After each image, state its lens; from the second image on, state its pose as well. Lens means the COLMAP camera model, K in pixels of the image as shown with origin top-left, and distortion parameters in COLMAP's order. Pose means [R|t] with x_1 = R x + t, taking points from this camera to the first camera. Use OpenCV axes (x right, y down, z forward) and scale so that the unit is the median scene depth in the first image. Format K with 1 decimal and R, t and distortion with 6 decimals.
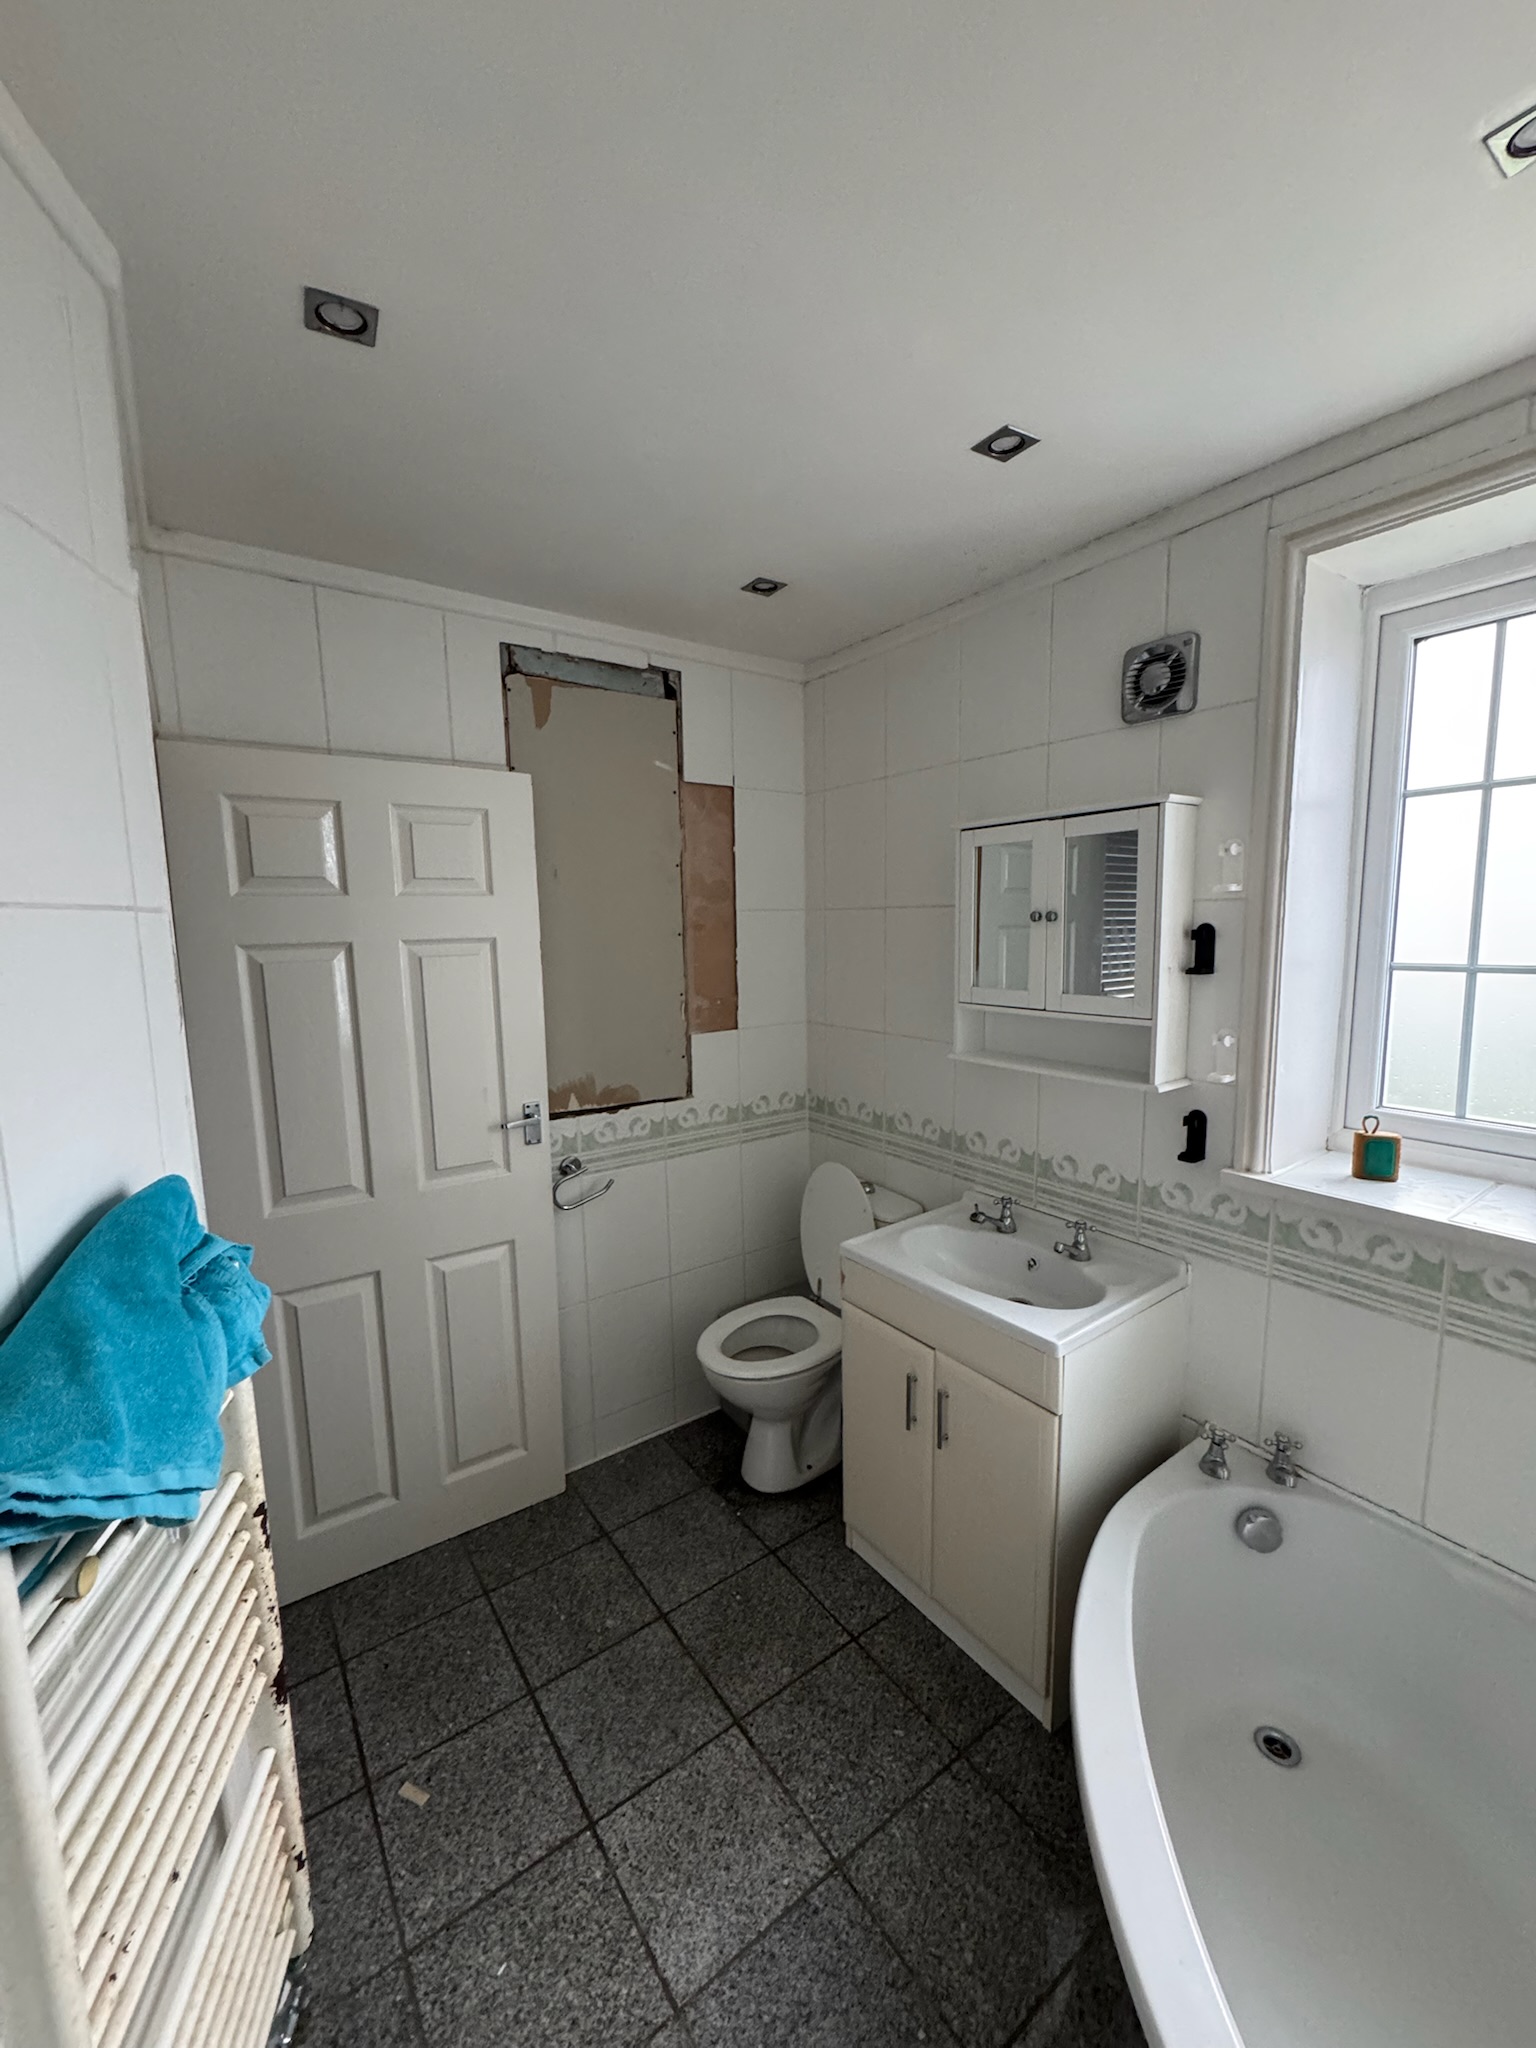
lens RADIAL K [[805.3, 0, 772.7], [0, 805.3, 1022.9], [0, 0, 1]] dist [-0.001612, -0.000576]
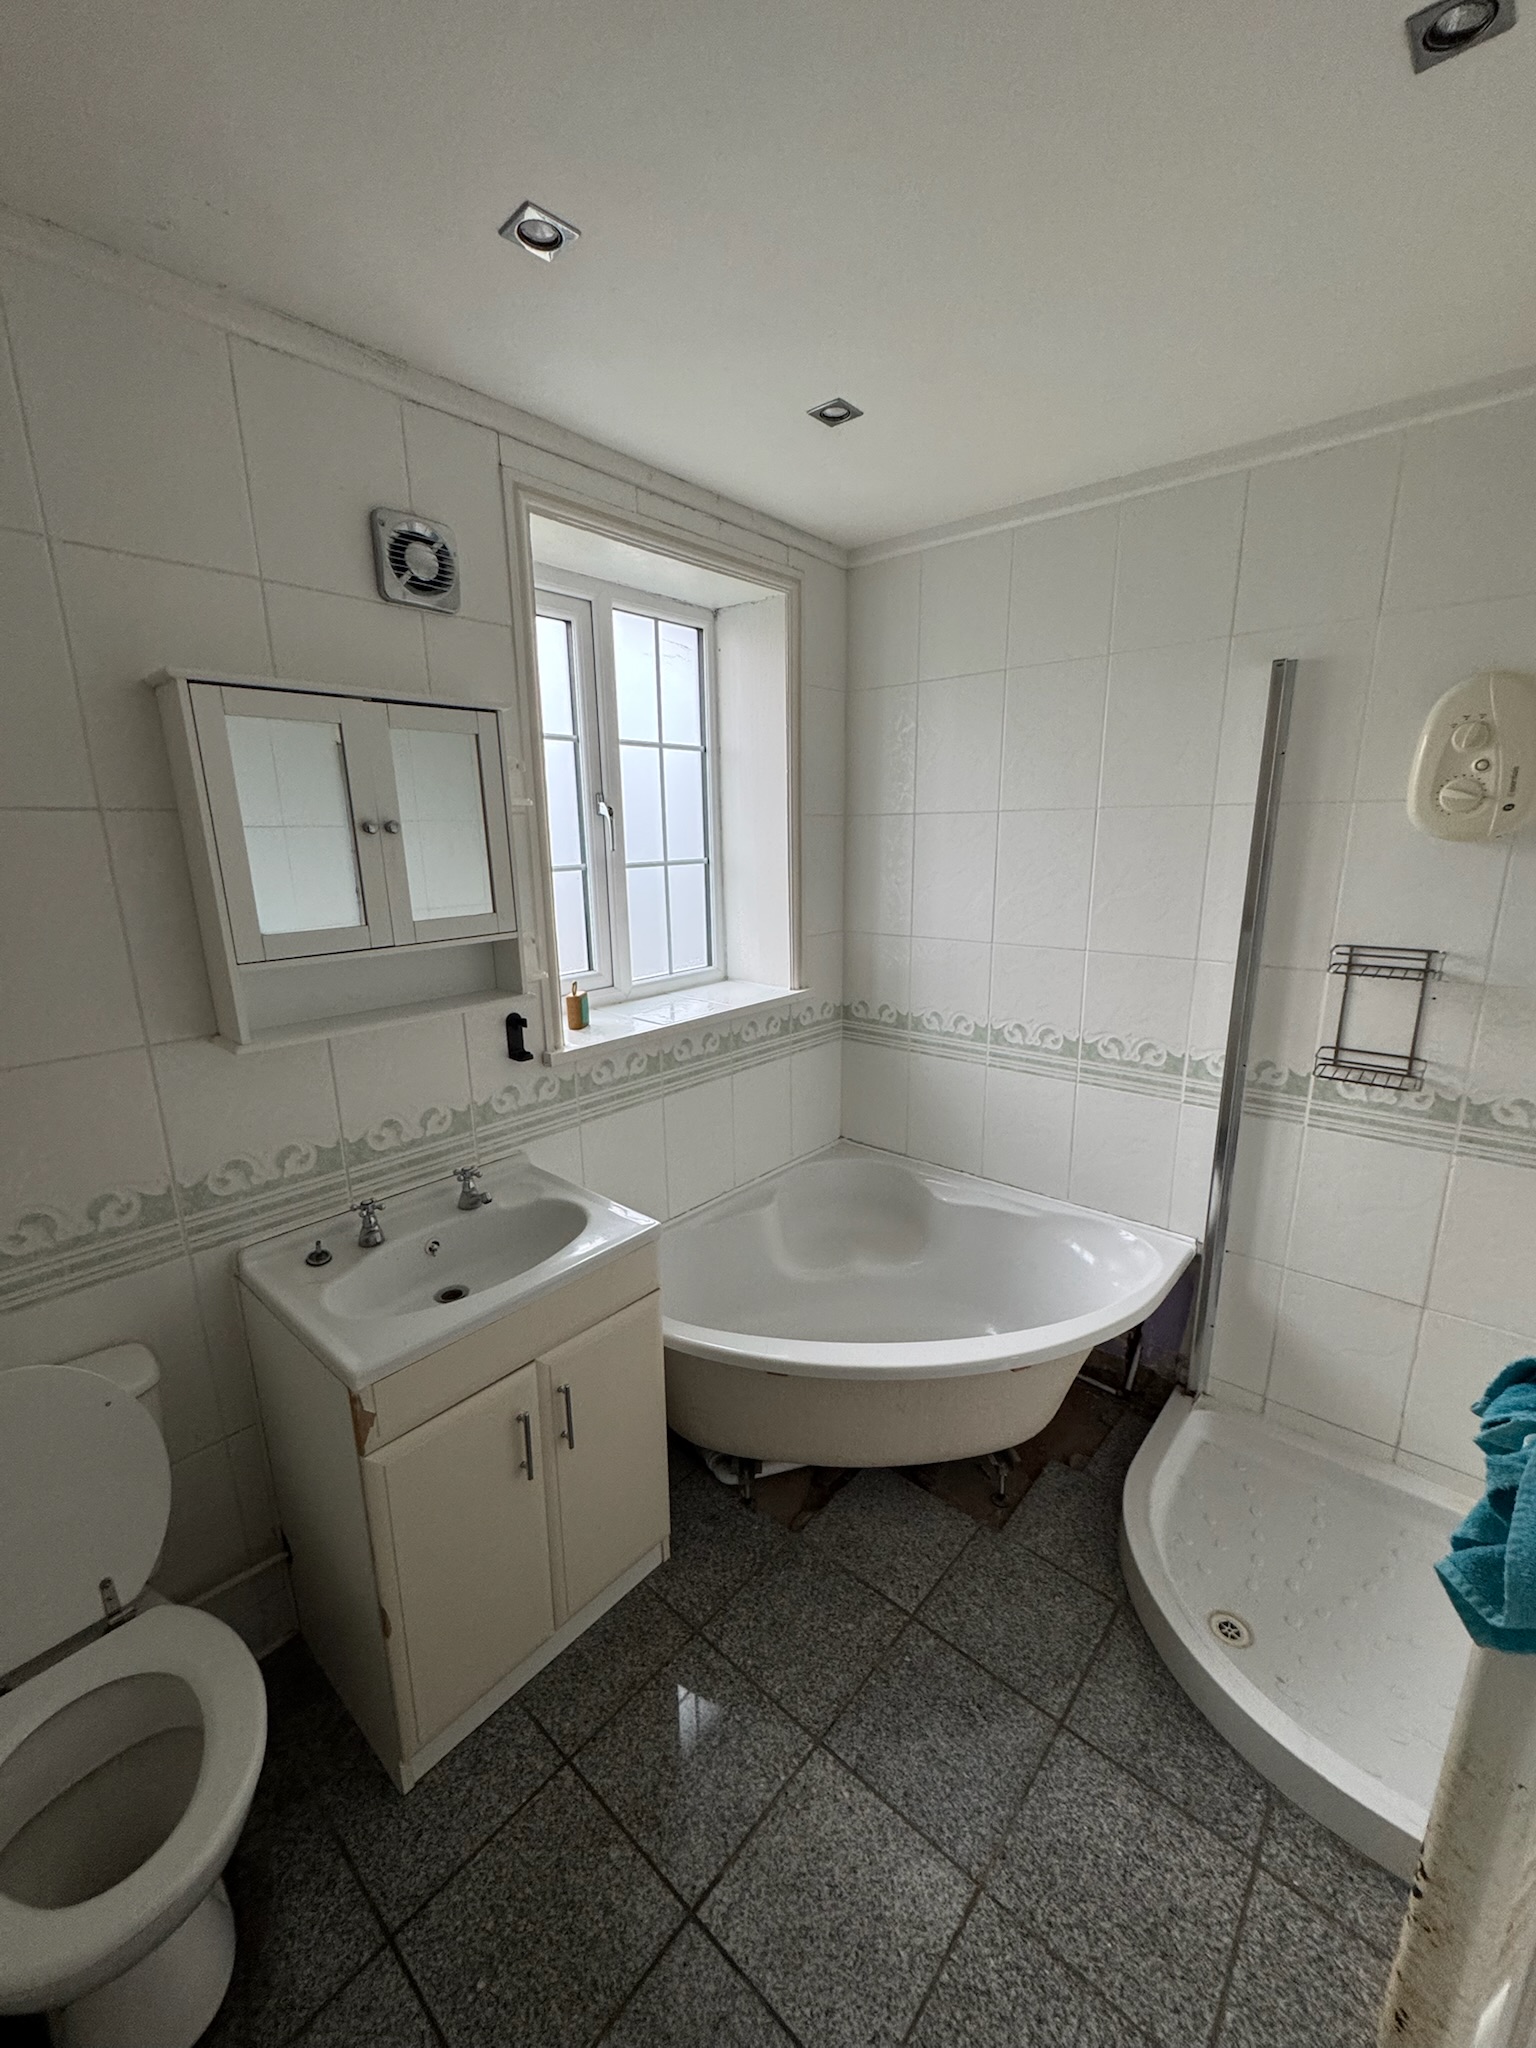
lens RADIAL K [[805.3, 0, 763.4], [0, 805.3, 1023.3], [0, 0, 1]] dist [-0.001612, -0.000576]
pose [[-0.214549, -0.207321, 0.954456, -0.654414], [0.145066, 0.959610, 0.241050, -0.101764], [-0.965880, 0.190176, -0.175808, 0.994838]]
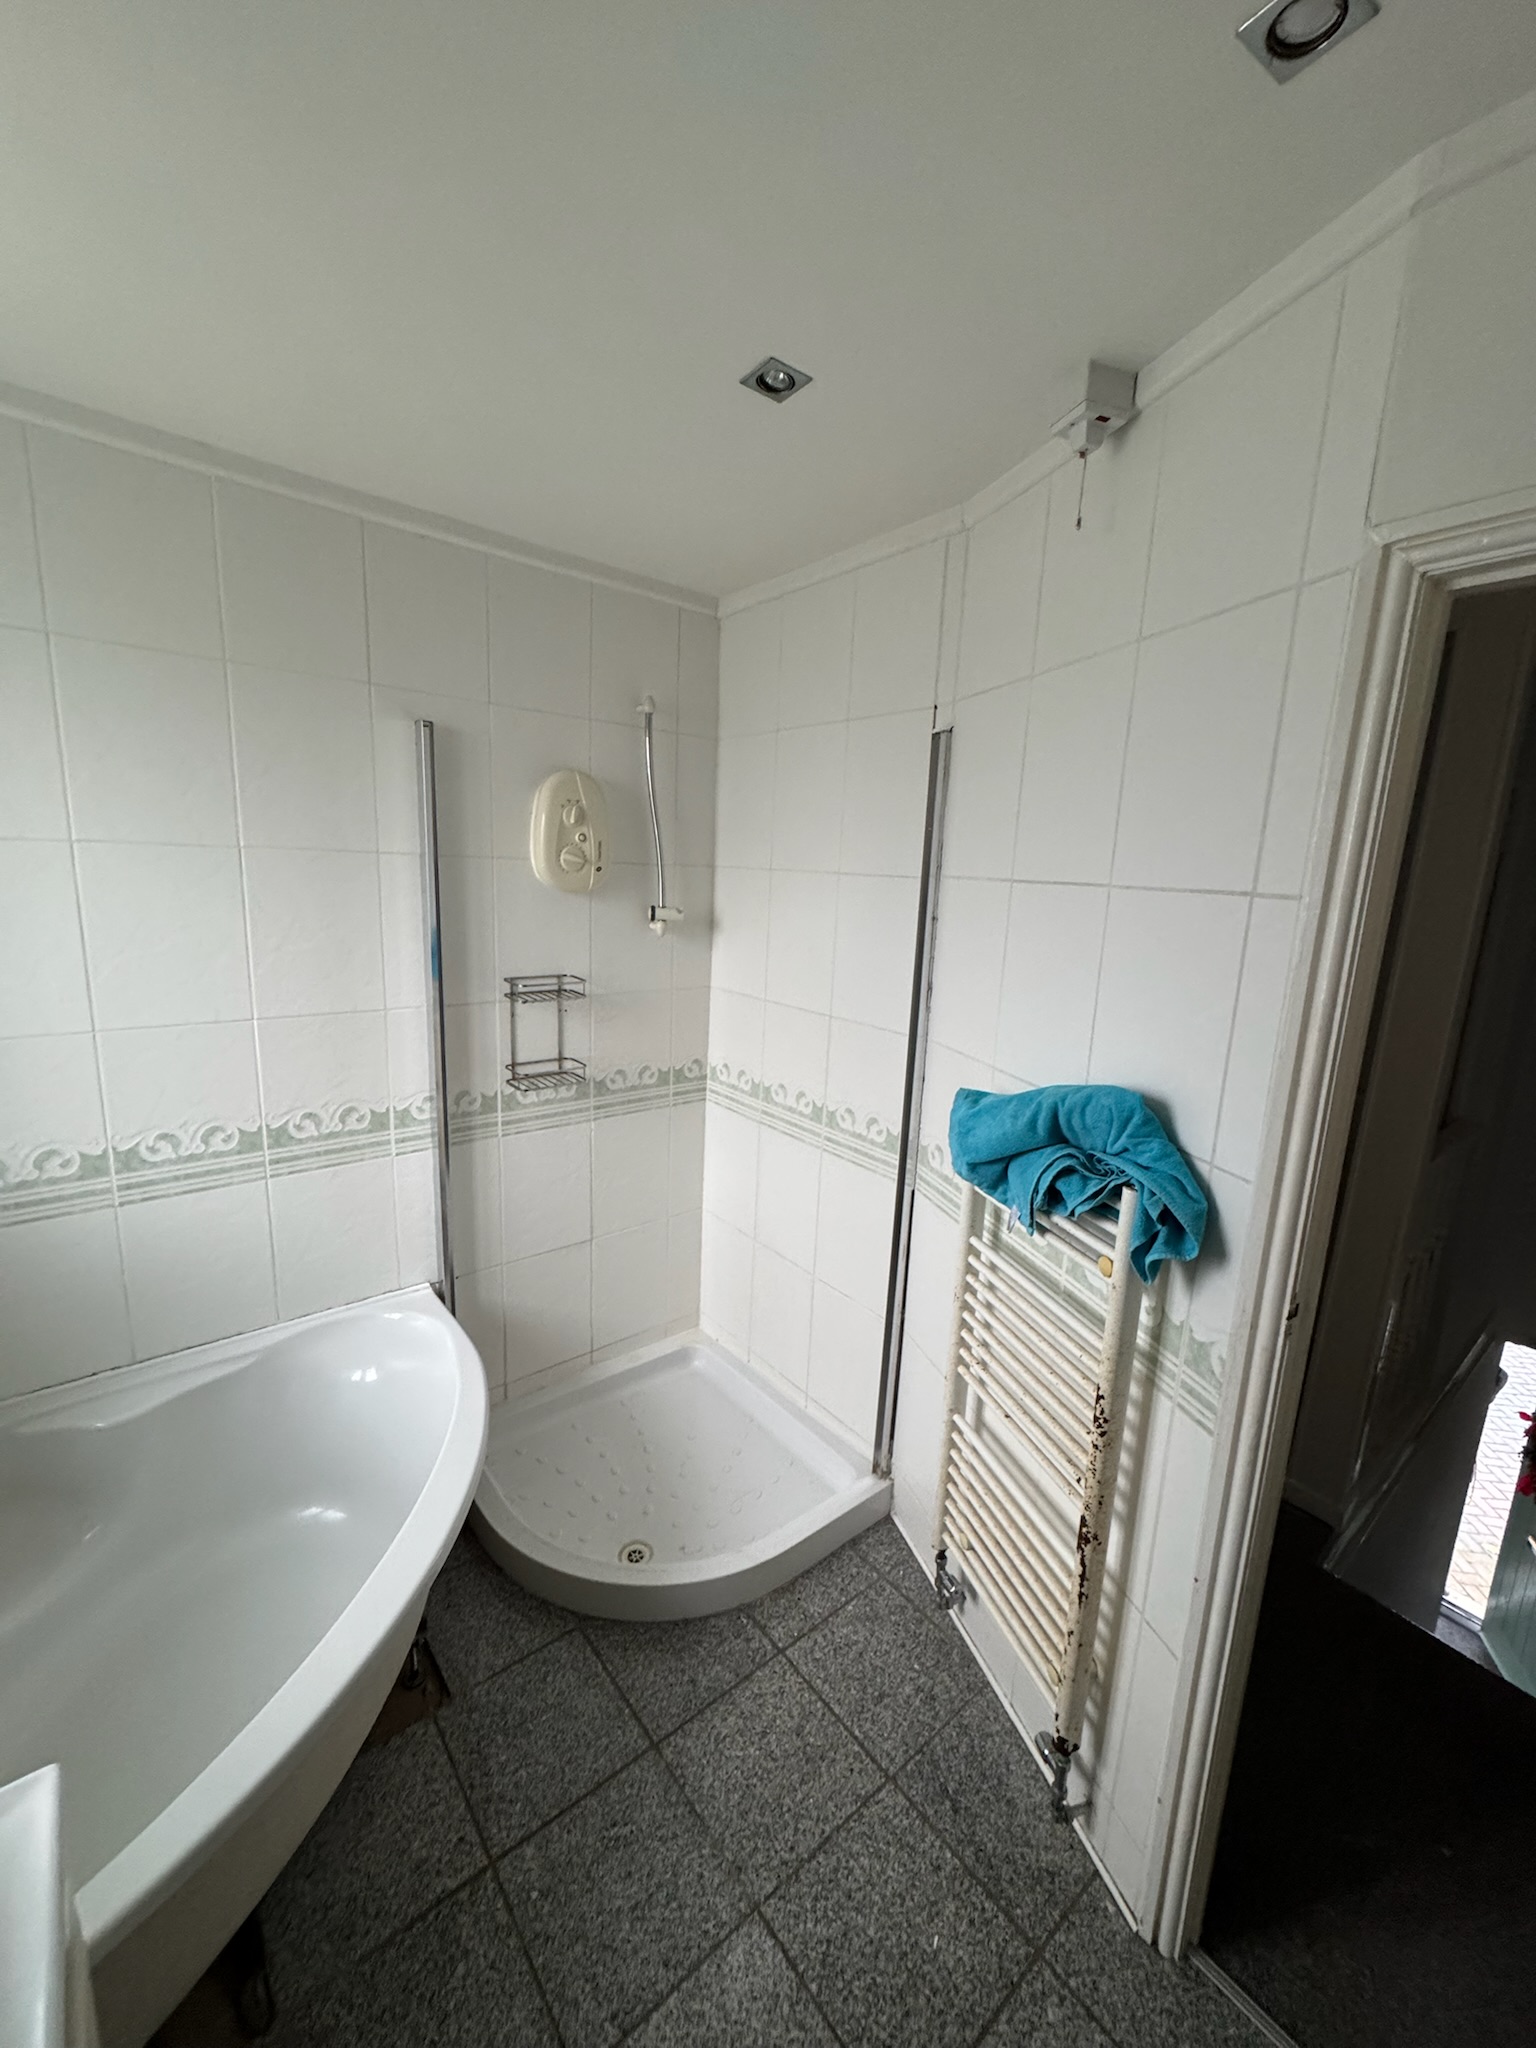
lens RADIAL K [[805.3, 0, 780.4], [0, 805.3, 1025.2], [0, 0, 1]] dist [-0.001612, -0.000576]
pose [[-0.998790, 0.008058, -0.048522, -0.086710], [-0.006481, 0.956329, 0.292220, -0.138409], [0.048758, 0.292180, -0.955120, 1.334150]]
